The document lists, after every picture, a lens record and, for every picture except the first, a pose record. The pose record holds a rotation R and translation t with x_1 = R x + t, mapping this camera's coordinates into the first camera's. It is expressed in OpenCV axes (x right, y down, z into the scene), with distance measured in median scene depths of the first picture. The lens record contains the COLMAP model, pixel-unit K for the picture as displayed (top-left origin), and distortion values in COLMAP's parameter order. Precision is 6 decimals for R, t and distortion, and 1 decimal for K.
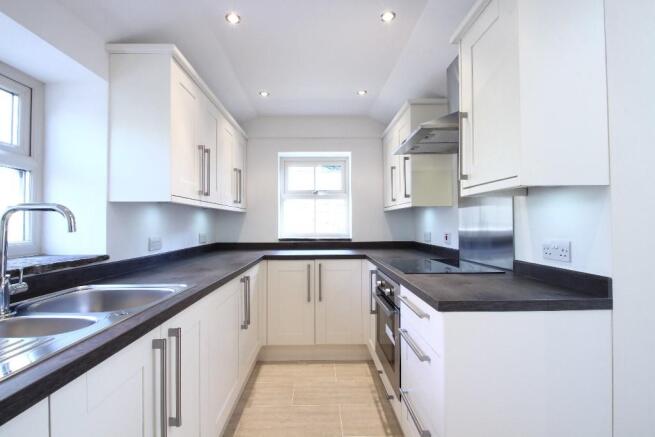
lens RADIAL K [[302.6, 0, 322.2], [0, 302.6, 218.5], [0, 0, 1]] dist [0.001332, -0.009880]
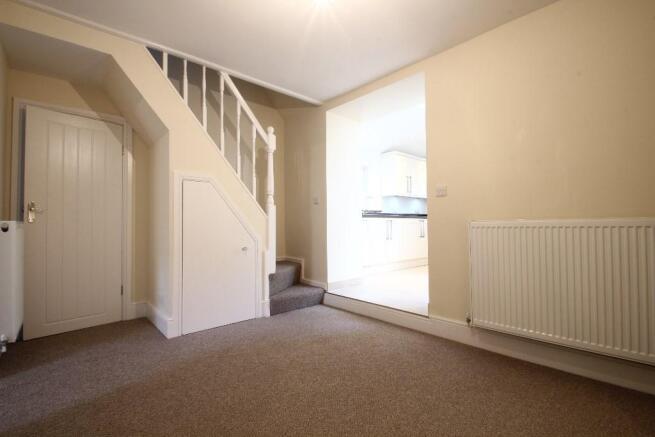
lens RADIAL K [[302.6, 0, 322.2], [0, 302.6, 218.5], [0, 0, 1]] dist [0.001332, -0.009880]
pose [[0.653777, -0.019718, -0.756431, 0.990672], [0.024903, 0.999680, -0.004535, 0.128995], [0.756278, -0.015873, 0.654058, -1.216827]]
